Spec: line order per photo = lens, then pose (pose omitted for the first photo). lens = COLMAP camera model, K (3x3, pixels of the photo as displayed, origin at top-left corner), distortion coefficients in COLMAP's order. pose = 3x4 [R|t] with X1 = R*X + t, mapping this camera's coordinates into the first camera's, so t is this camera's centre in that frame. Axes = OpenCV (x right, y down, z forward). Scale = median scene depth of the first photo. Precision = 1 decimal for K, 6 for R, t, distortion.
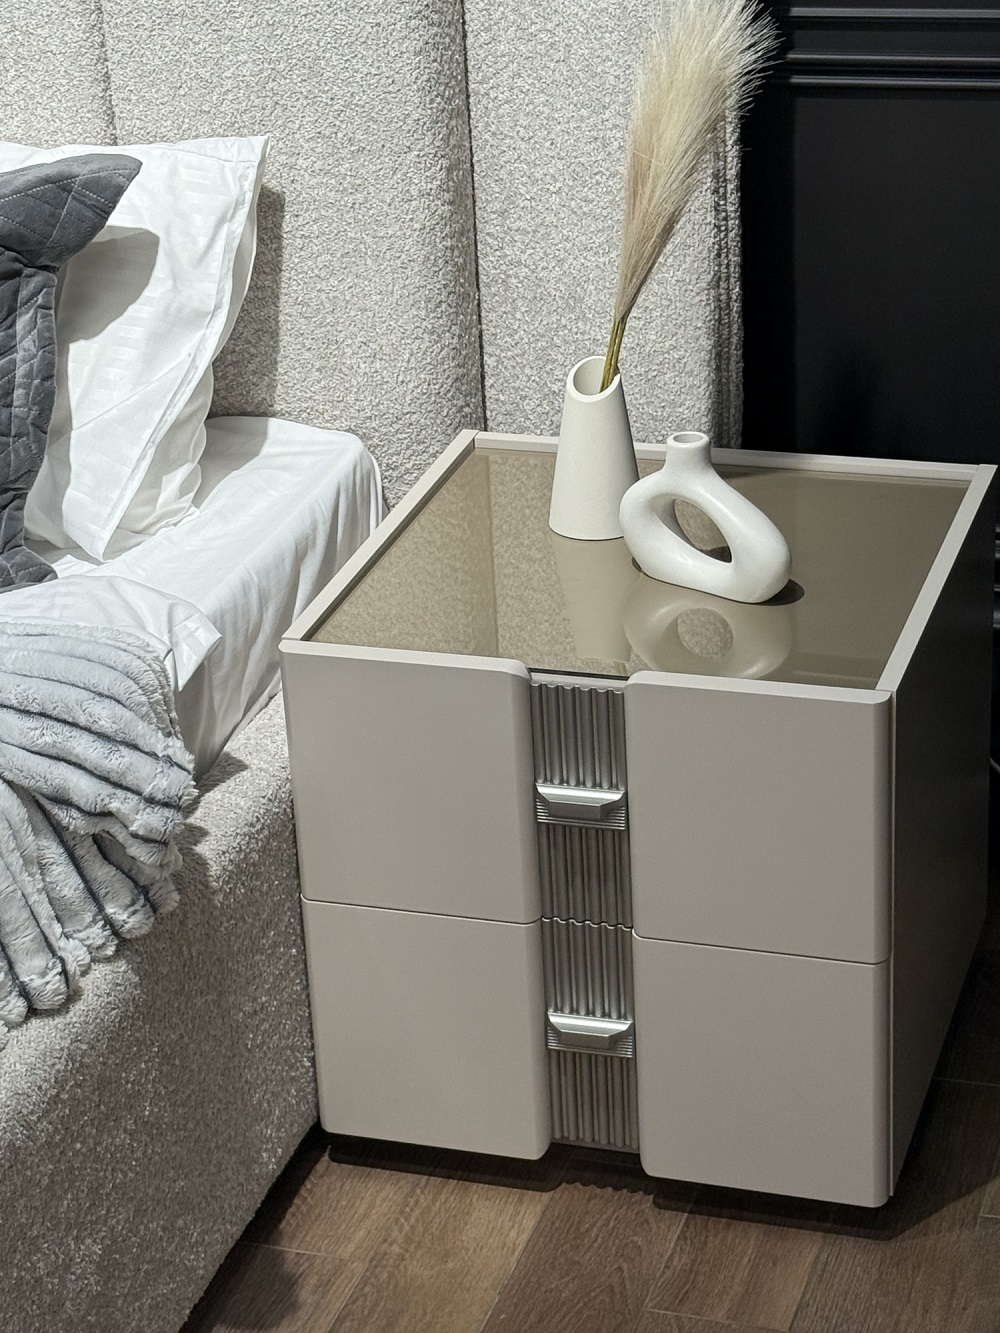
lens RADIAL K [[3073.0, 0, 500.0], [0, 3073.0, 666.5], [0, 0, 1]] dist [0.185767, -0.484844]
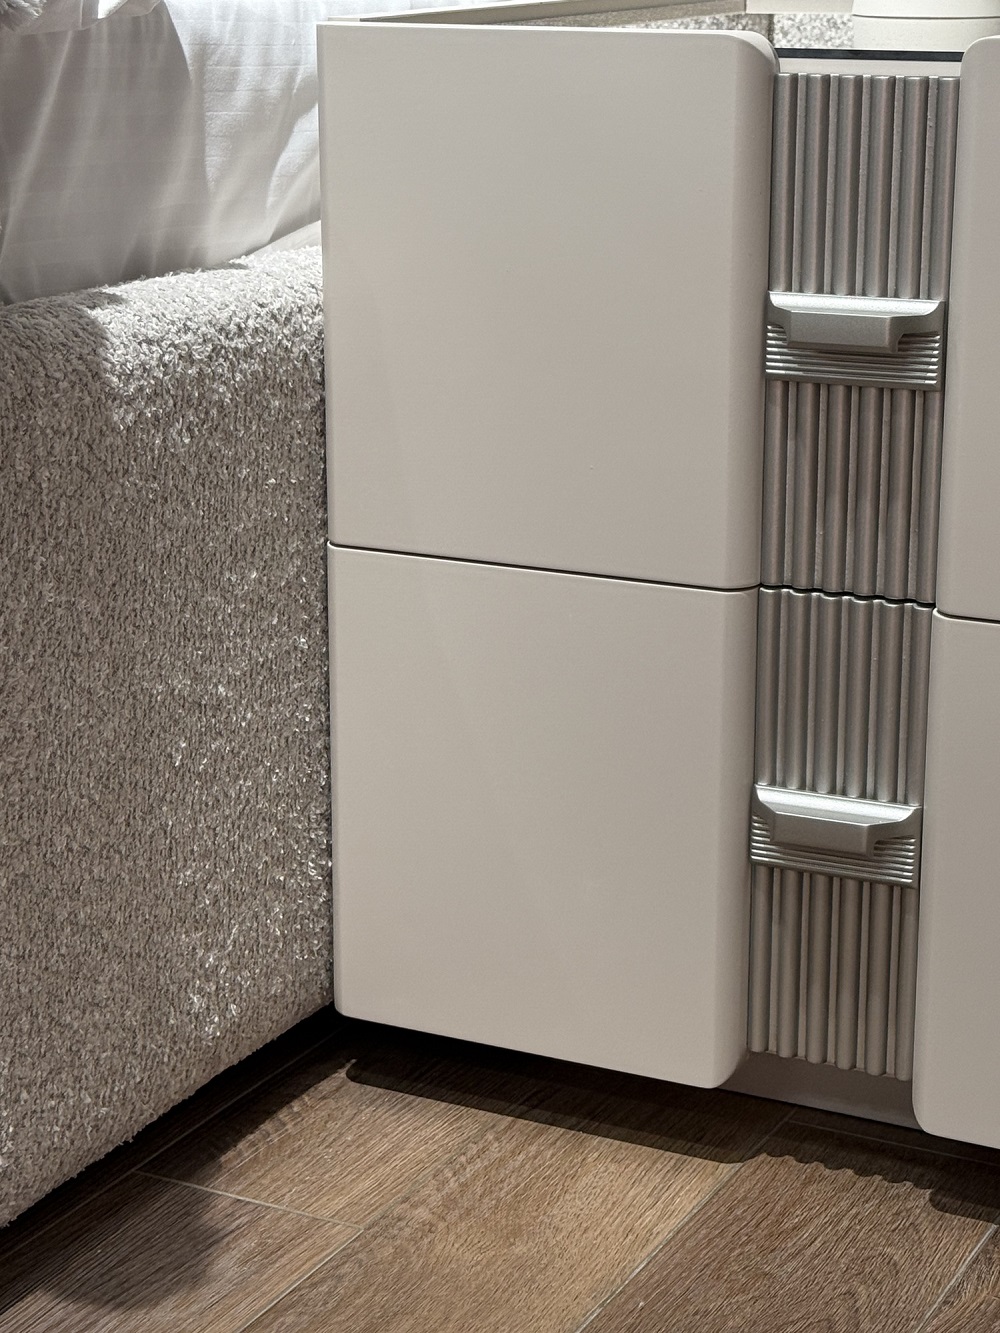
lens RADIAL K [[2738.0, 0, 501.3], [0, 2738.0, 639.9], [0, 0, 1]] dist [0.076934, 0.385363]
pose [[0.986456, 0.089518, -0.137443, 0.034206], [-0.111966, 0.979848, -0.165413, 0.168518], [0.119866, 0.178562, 0.976600, 0.532259]]
